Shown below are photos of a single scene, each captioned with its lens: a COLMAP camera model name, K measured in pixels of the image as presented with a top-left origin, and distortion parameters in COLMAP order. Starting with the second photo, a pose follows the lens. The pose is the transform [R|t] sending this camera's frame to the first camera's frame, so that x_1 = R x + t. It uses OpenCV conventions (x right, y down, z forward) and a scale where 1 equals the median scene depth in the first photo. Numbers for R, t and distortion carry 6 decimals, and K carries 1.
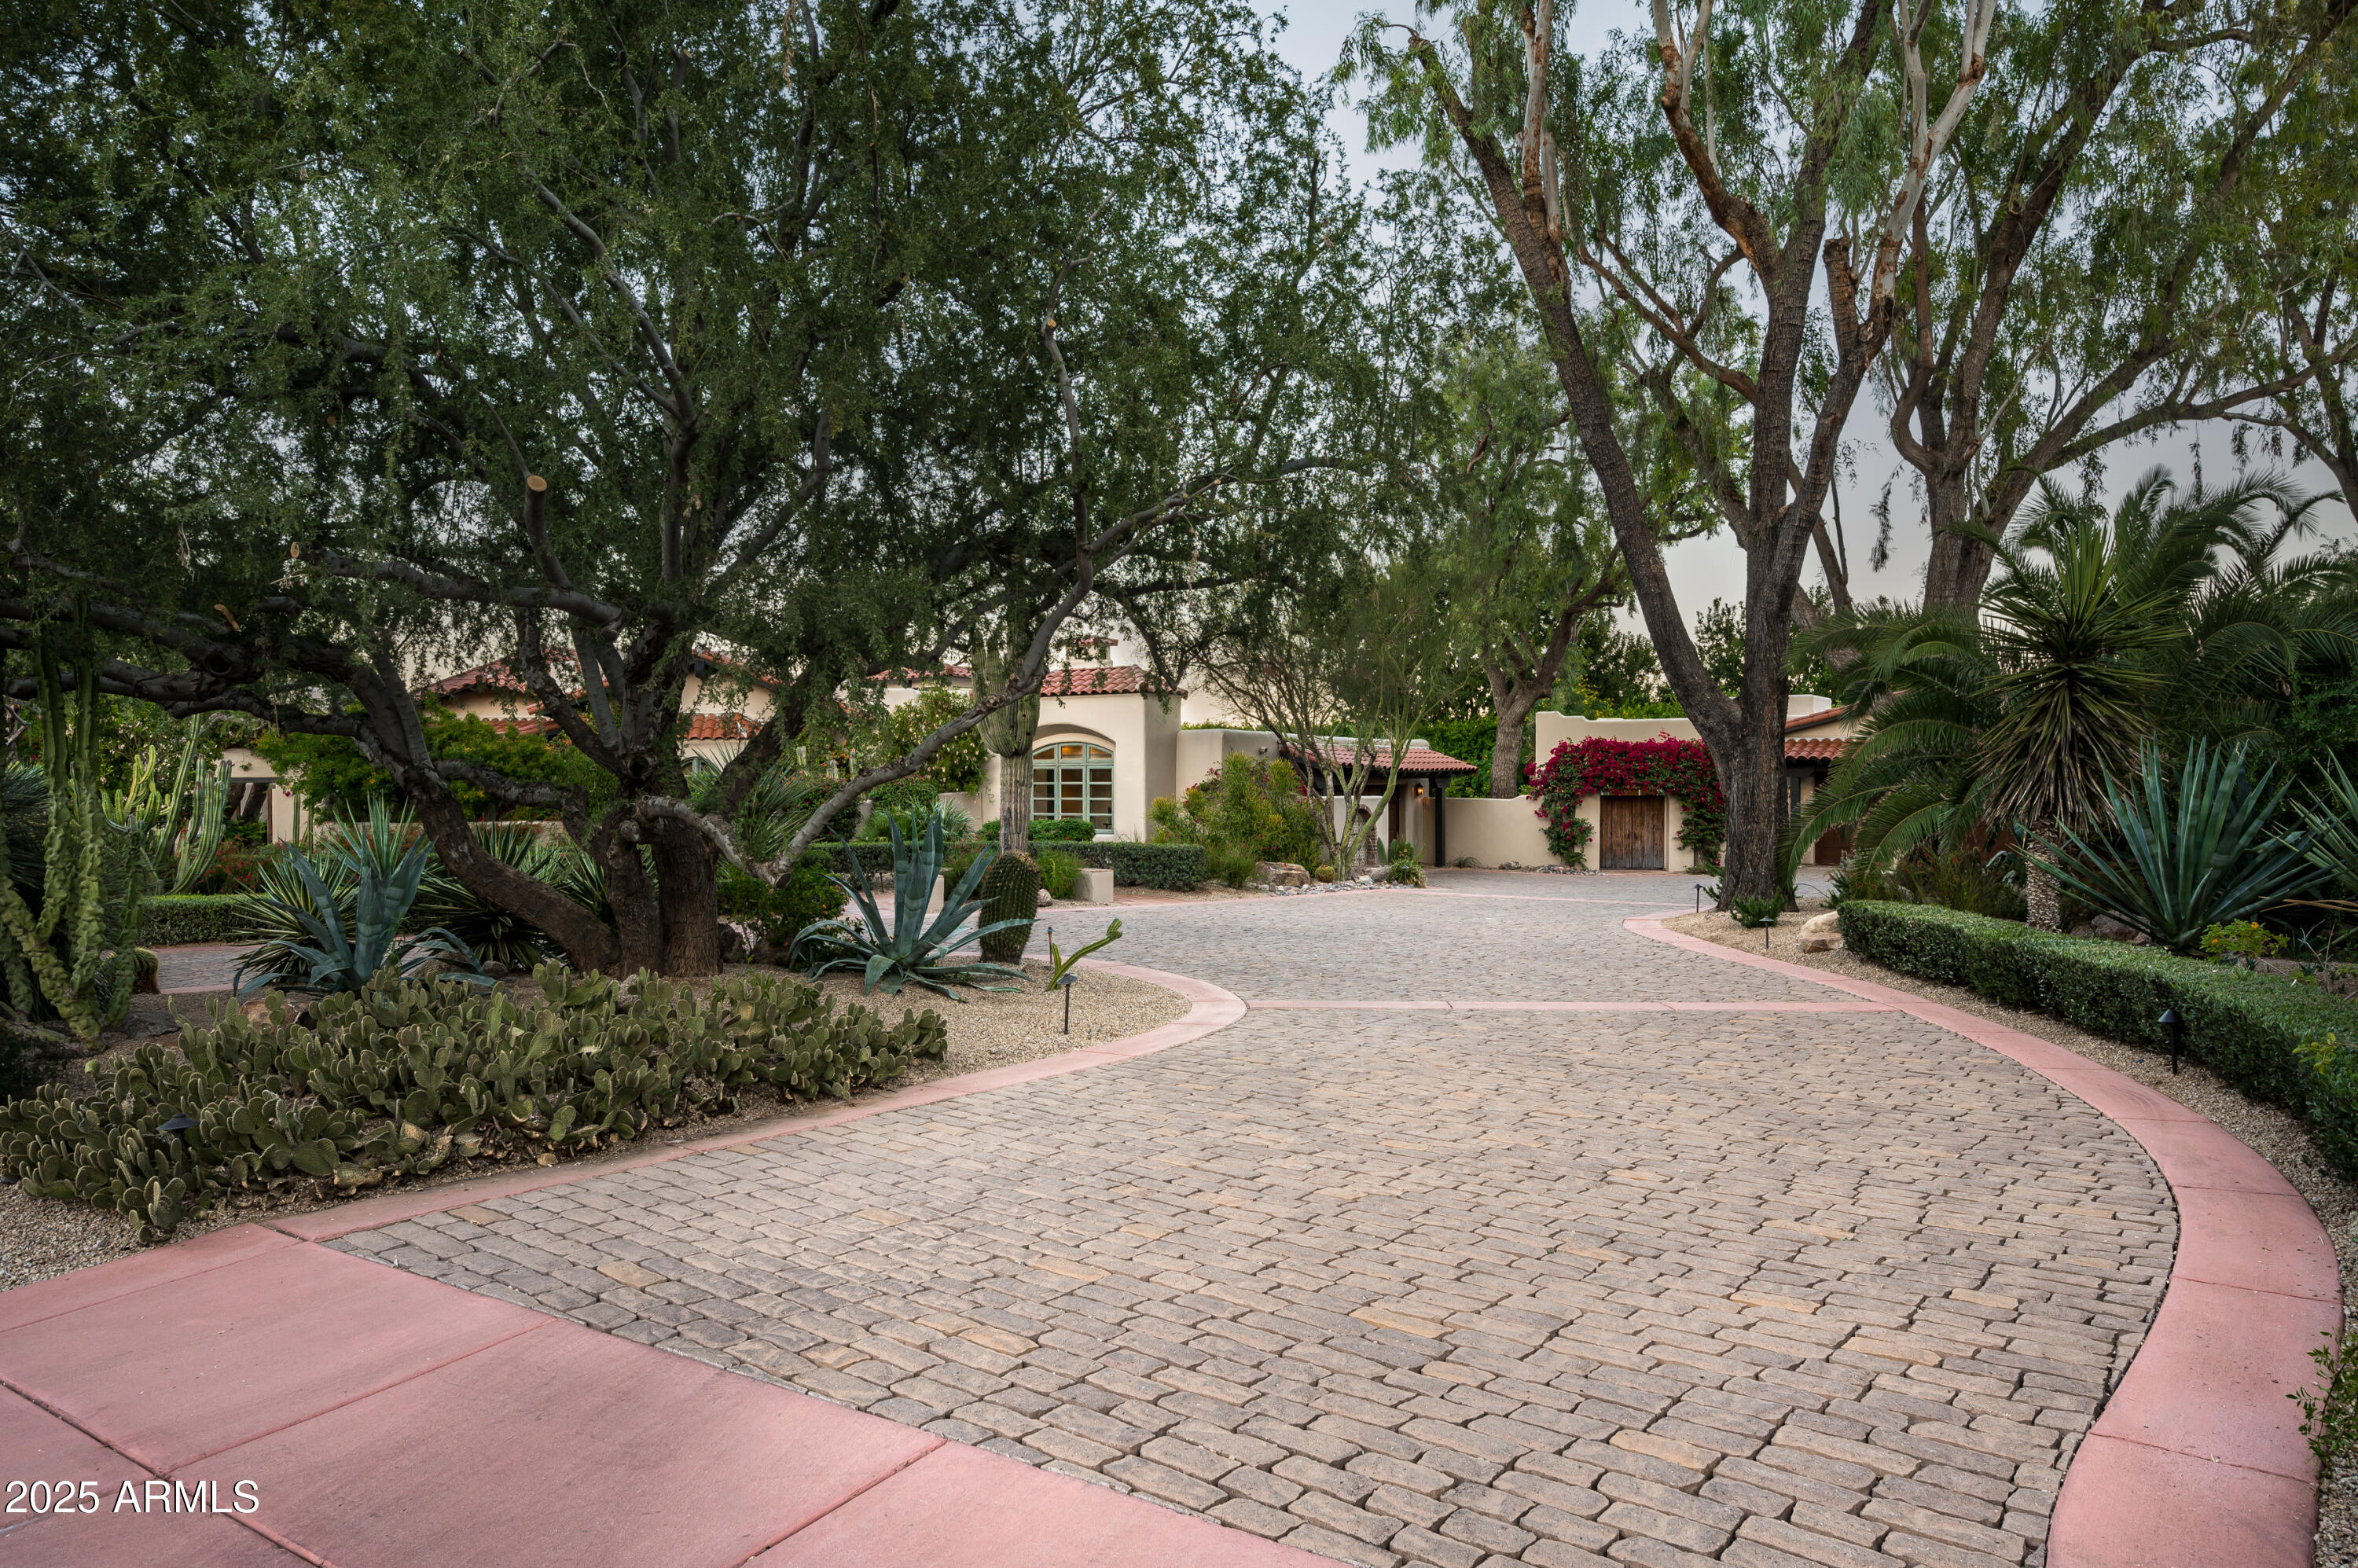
lens RADIAL K [[1549.1, 0, 1185.0], [0, 1549.1, 787.3], [0, 0, 1]] dist [-0.007137, -0.000583]
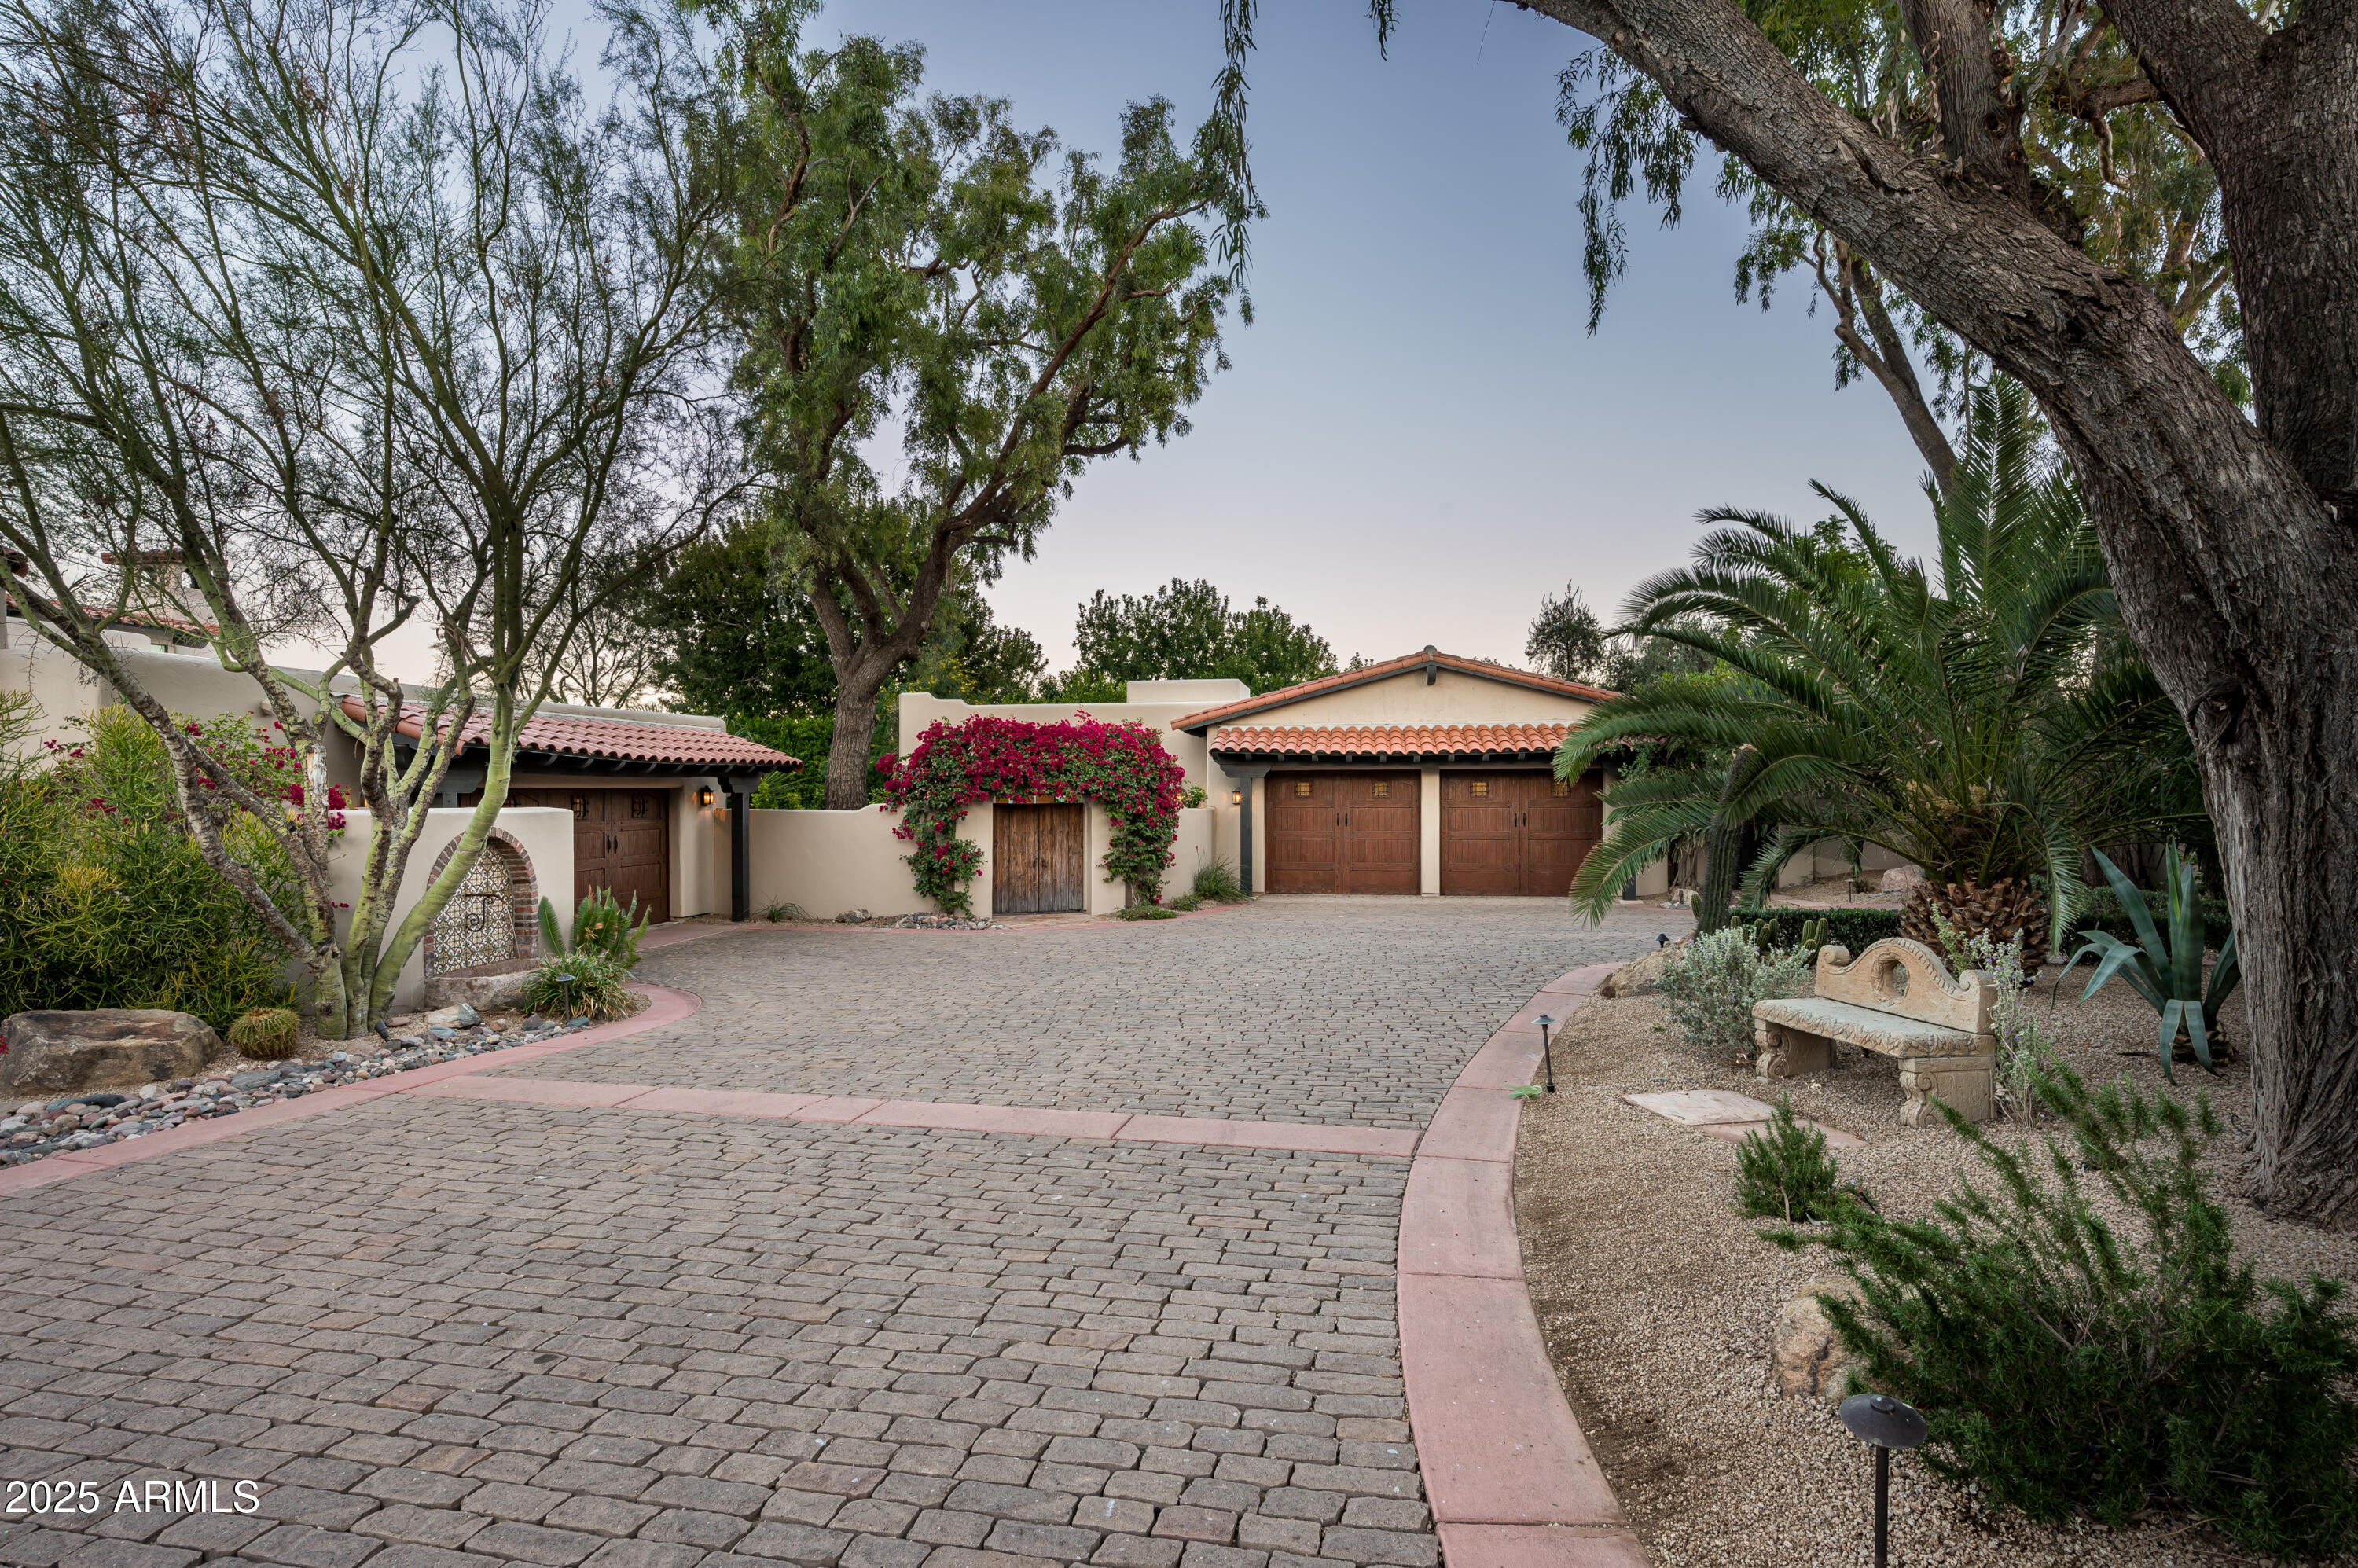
lens RADIAL K [[1221.8, 0, 1181.9], [0, 1221.8, 791.5], [0, 0, 1]] dist [-0.003673, -0.004517]
pose [[0.904945, -0.002598, 0.425521, 0.119767], [0.004704, 0.999981, -0.003897, 0.002616], [-0.425503, 0.005528, 0.904940, 0.494602]]
